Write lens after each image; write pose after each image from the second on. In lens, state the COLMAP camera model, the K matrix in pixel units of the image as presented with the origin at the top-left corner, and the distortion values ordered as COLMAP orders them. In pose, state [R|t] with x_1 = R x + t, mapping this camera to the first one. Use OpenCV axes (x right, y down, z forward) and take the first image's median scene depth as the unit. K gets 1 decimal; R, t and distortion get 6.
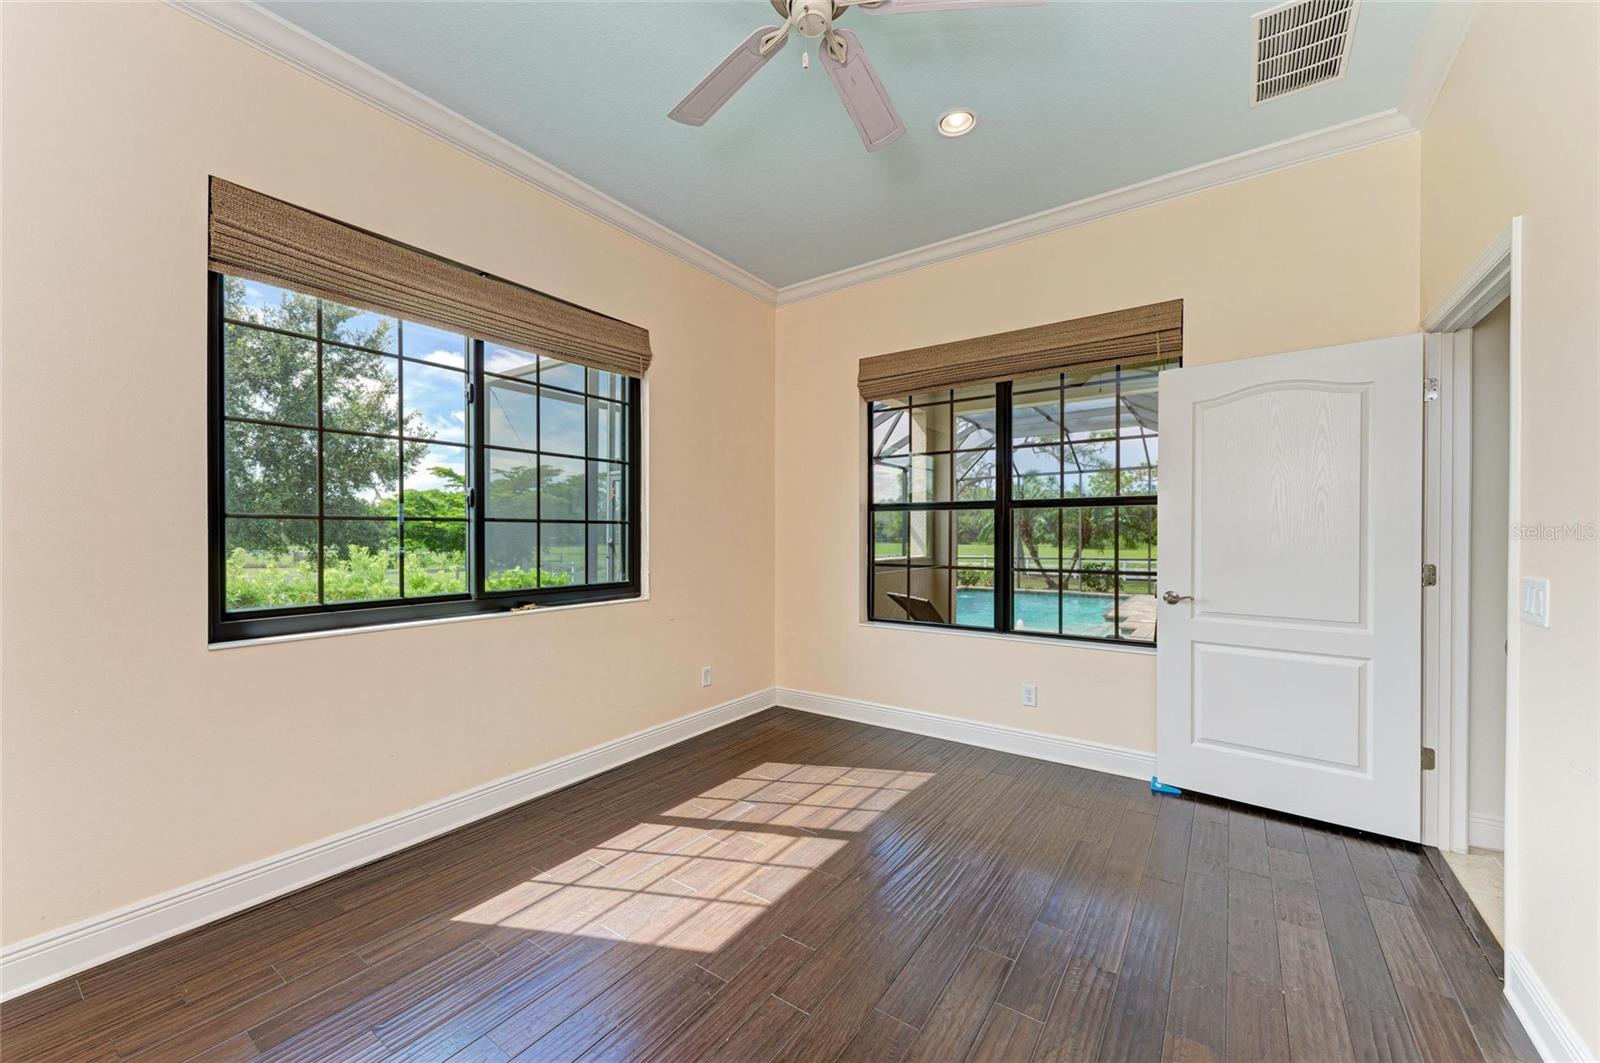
lens RADIAL K [[605.1, 0, 801.4], [0, 605.1, 536.5], [0, 0, 1]] dist [0.018934, -0.005366]
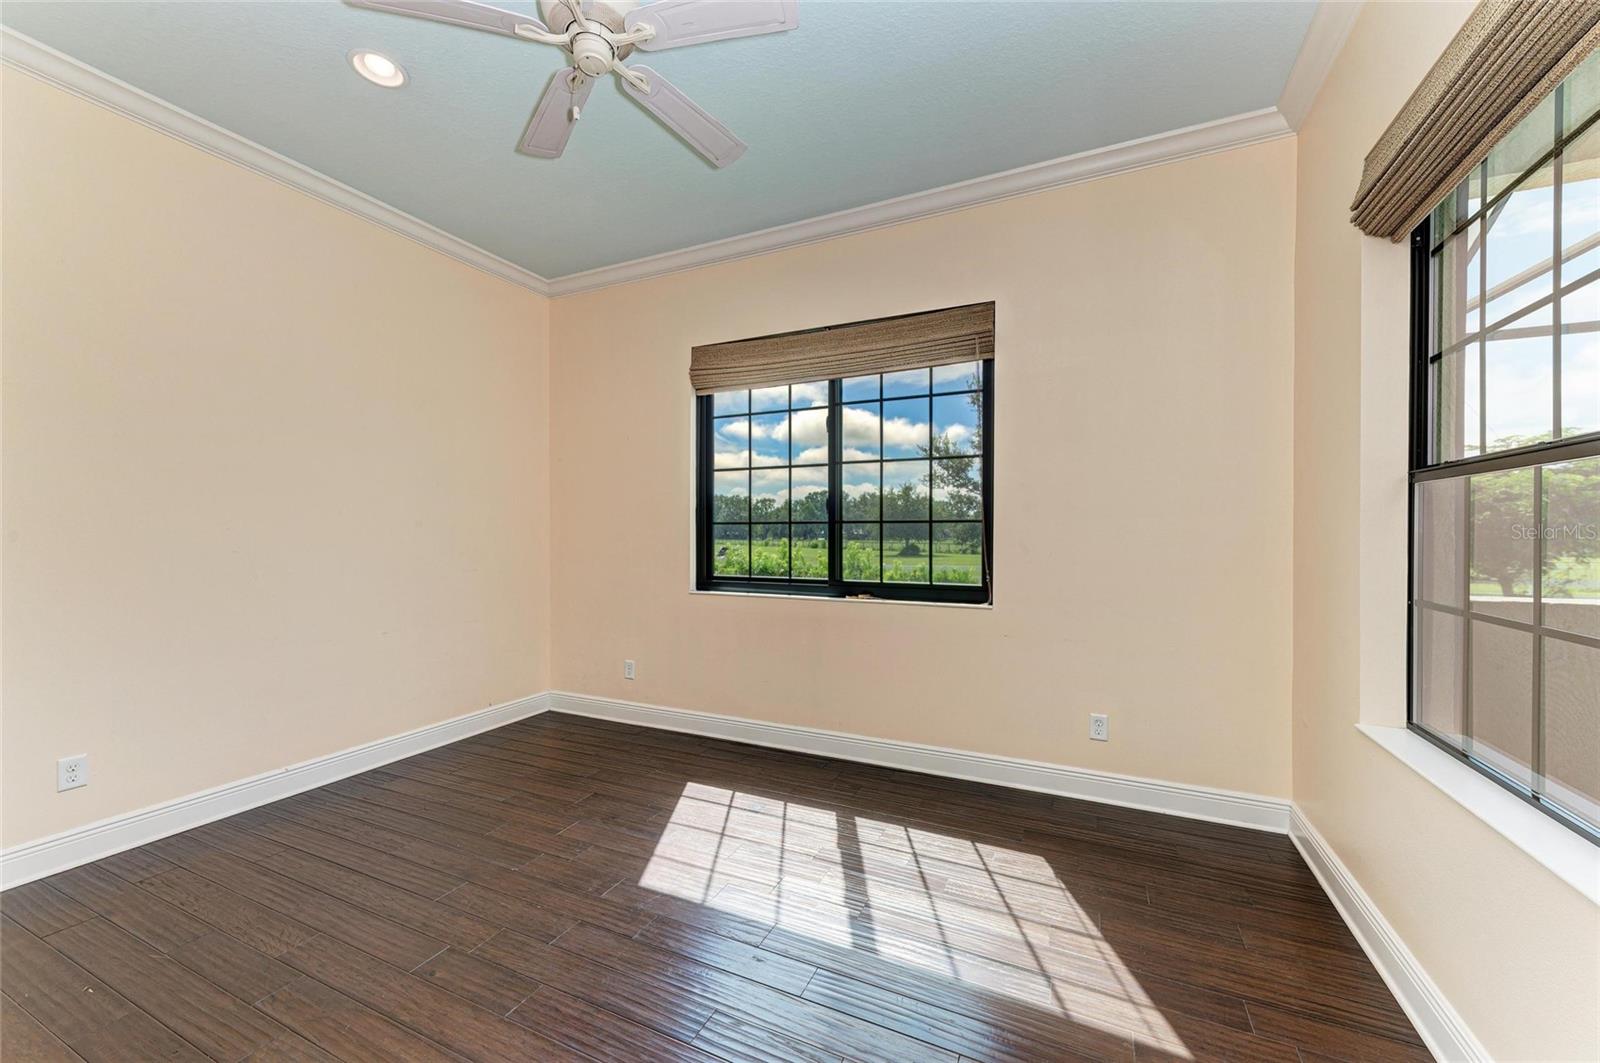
lens RADIAL K [[609.8, 0, 797.0], [0, 609.8, 532.2], [0, 0, 1]] dist [0.017506, -0.005083]
pose [[0.181789, 0.008274, -0.983303, 0.715479], [-0.001924, 0.999966, 0.008058, -0.017327], [0.983336, 0.000427, 0.181799, 0.703197]]
